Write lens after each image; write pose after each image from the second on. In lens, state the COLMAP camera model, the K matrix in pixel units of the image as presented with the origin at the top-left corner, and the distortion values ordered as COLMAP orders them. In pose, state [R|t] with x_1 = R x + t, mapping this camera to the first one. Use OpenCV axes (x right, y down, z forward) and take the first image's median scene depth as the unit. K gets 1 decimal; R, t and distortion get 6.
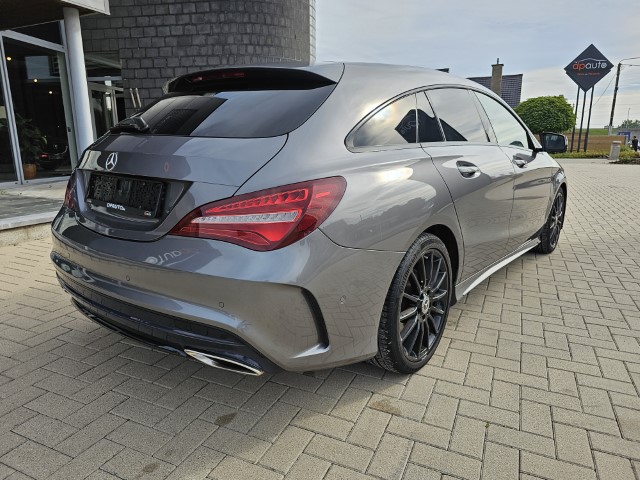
lens RADIAL K [[433.7, 0, 317.2], [0, 433.7, 238.7], [0, 0, 1]] dist [0.021636, -0.006283]
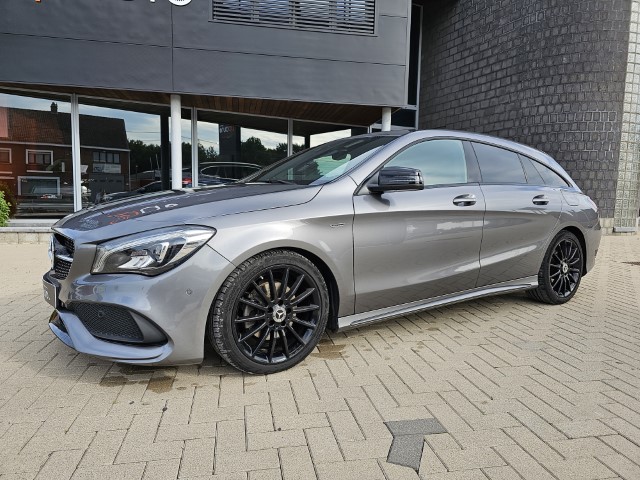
lens RADIAL K [[433.7, 0, 317.2], [0, 433.7, 238.7], [0, 0, 1]] dist [0.021636, -0.006283]
pose [[0.578186, 0.088173, -0.811127, 0.424369], [-0.192947, 0.980722, -0.030927, 0.014321], [0.792763, 0.174387, 0.584052, -0.005218]]
